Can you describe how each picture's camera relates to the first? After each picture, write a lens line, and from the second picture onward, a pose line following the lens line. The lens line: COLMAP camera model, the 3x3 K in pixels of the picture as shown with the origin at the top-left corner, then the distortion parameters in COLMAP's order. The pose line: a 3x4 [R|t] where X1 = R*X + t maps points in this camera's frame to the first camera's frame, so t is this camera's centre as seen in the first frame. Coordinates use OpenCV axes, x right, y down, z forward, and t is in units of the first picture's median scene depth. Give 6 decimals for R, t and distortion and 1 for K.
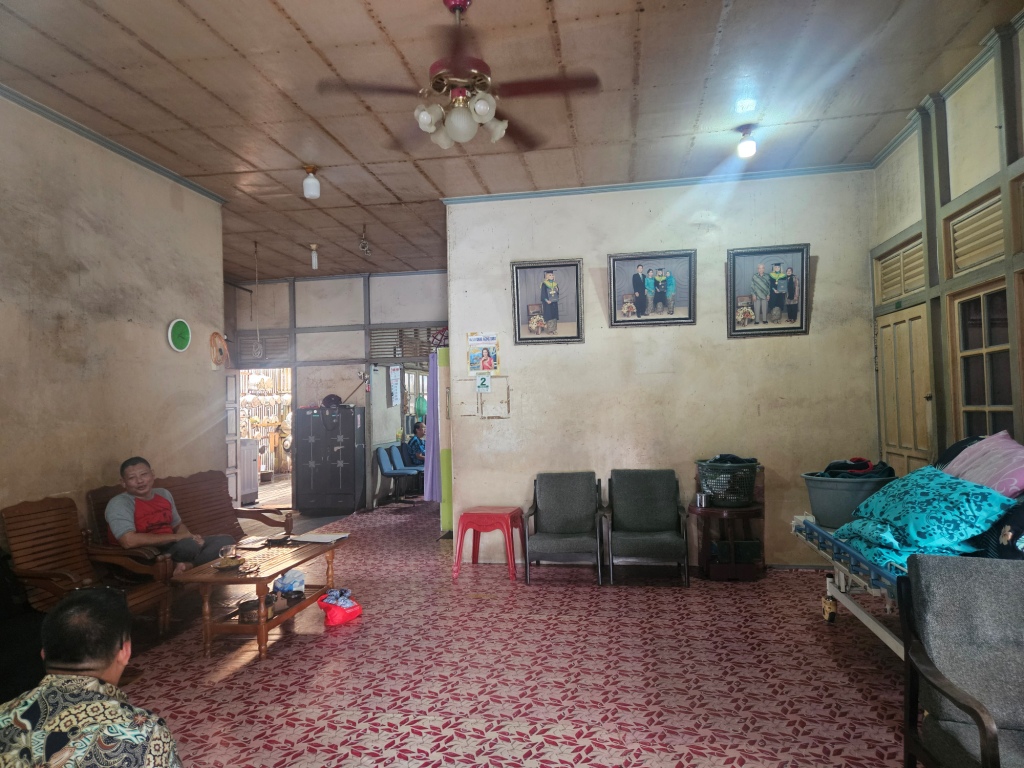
lens RADIAL K [[691.8, 0, 510.3], [0, 691.8, 390.8], [0, 0, 1]] dist [0.007075, 0.001201]
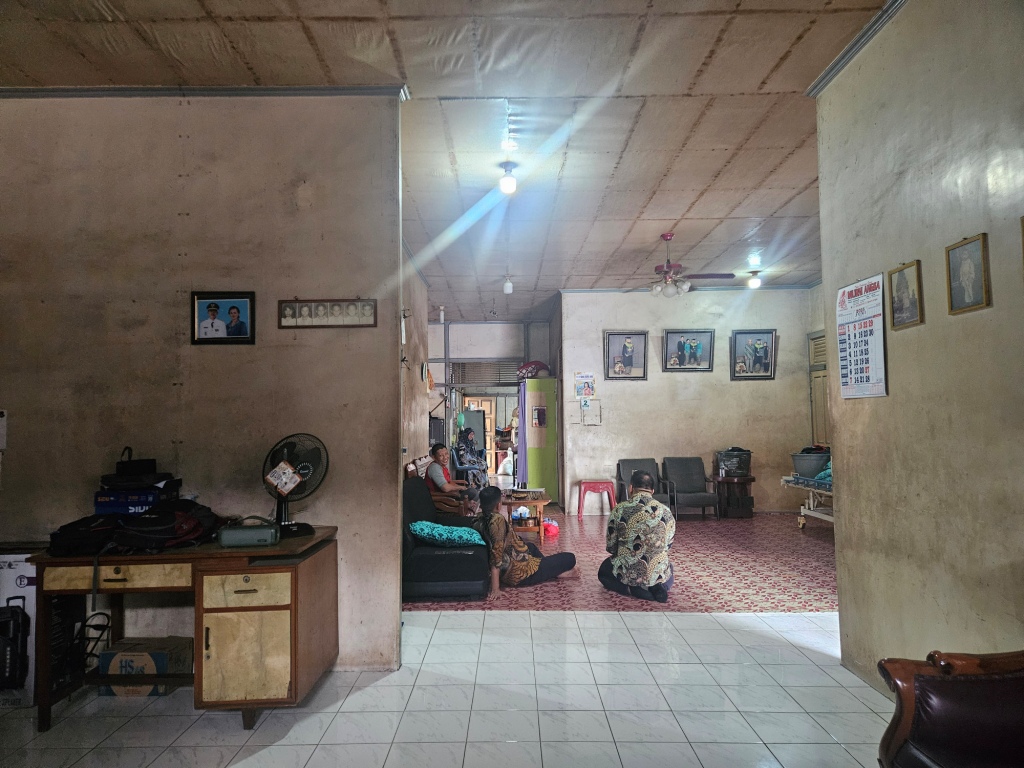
lens RADIAL K [[673.8, 0, 512.0], [0, 673.8, 384.0], [0, 0, 1]] dist [-0.000922, -0.000379]
pose [[0.985603, 0.025619, 0.167121, -0.497059], [-0.018507, 0.998861, -0.043975, 0.016160], [-0.168057, 0.040249, 0.984955, -0.554713]]
